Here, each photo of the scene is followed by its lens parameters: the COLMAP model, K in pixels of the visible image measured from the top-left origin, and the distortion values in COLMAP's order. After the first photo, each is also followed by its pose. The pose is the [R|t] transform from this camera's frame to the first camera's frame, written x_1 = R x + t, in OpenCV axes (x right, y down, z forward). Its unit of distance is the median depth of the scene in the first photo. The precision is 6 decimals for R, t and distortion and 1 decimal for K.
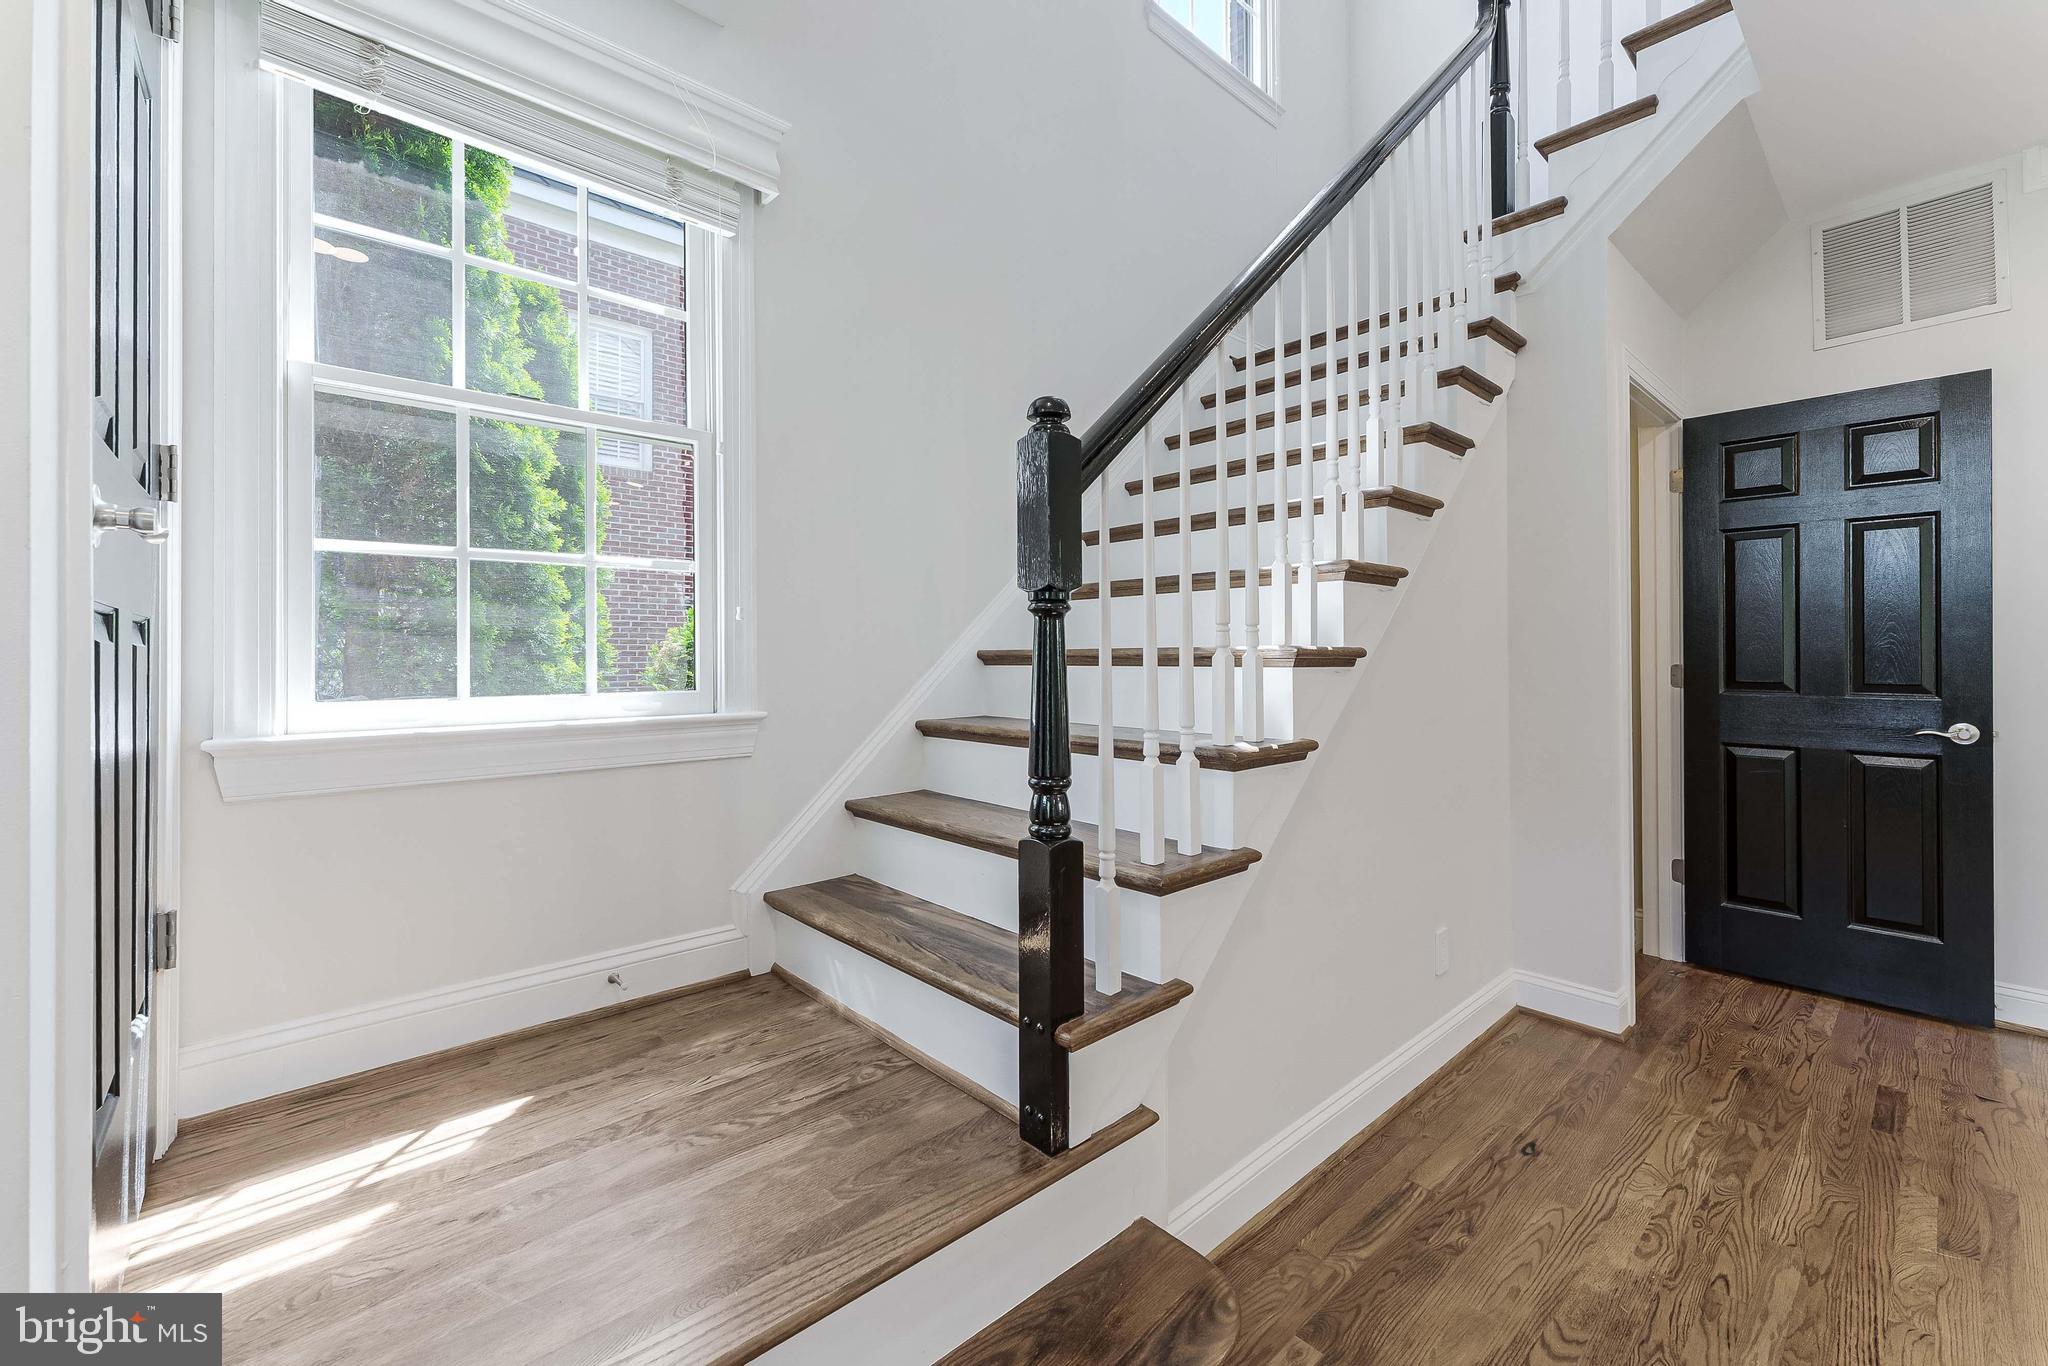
lens RADIAL K [[845.0, 0, 1027.4], [0, 845.0, 654.2], [0, 0, 1]] dist [0.001509, 0.000241]
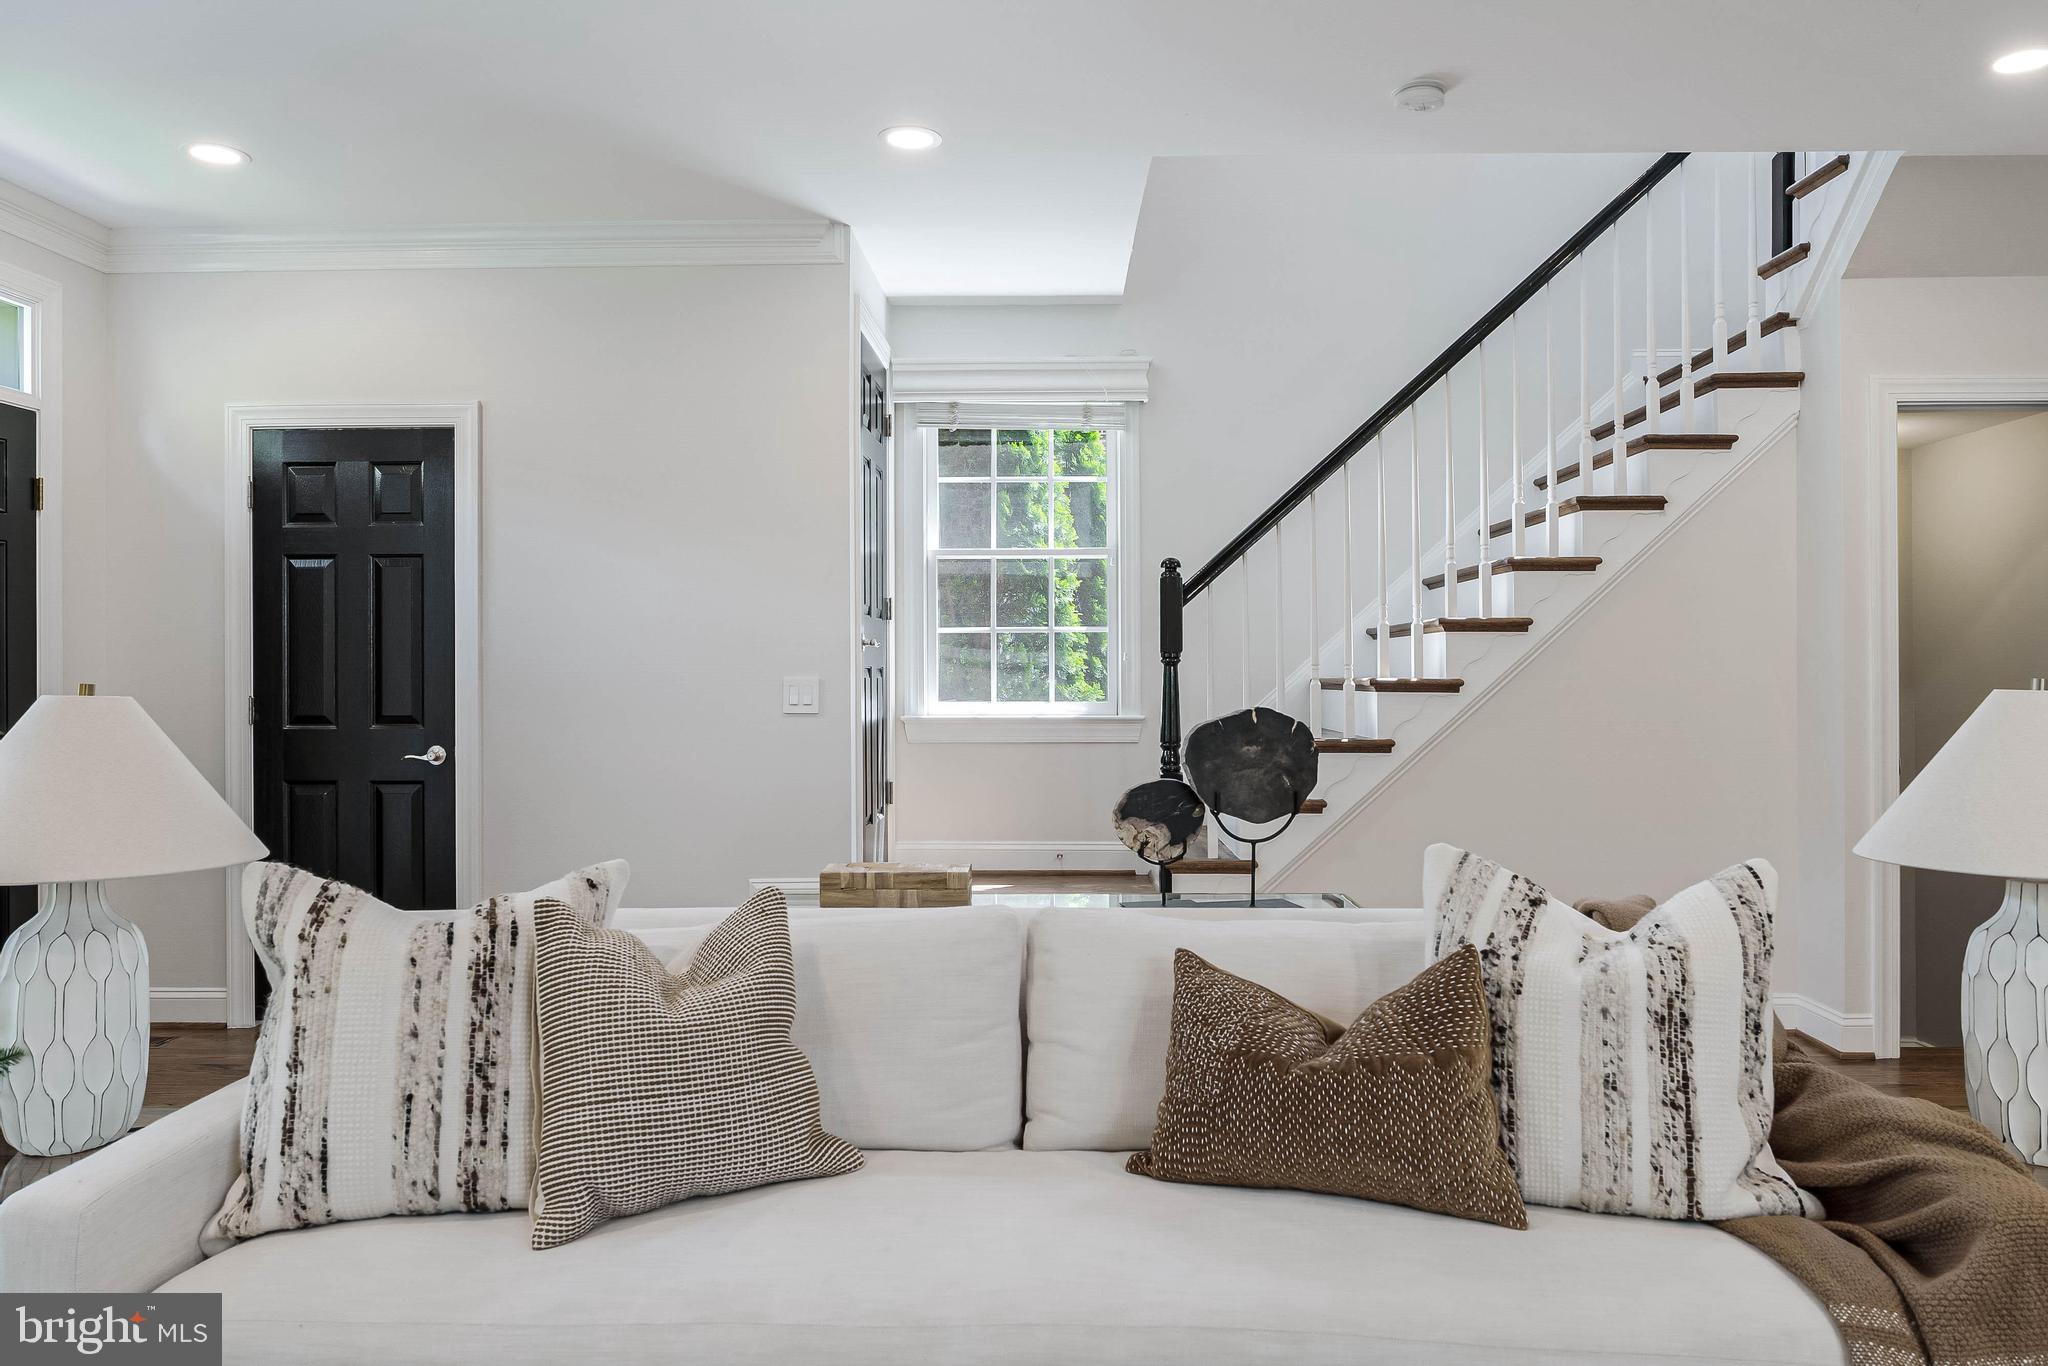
lens RADIAL K [[1377.9, 0, 1024.0], [0, 1377.9, 683.0], [0, 0, 1]] dist [-0.000338, -0.000160]
pose [[0.700860, 0.011937, -0.713199, 1.839698], [0.001379, 0.999835, 0.018089, -0.055215], [0.713297, -0.013661, 0.700728, -1.335230]]
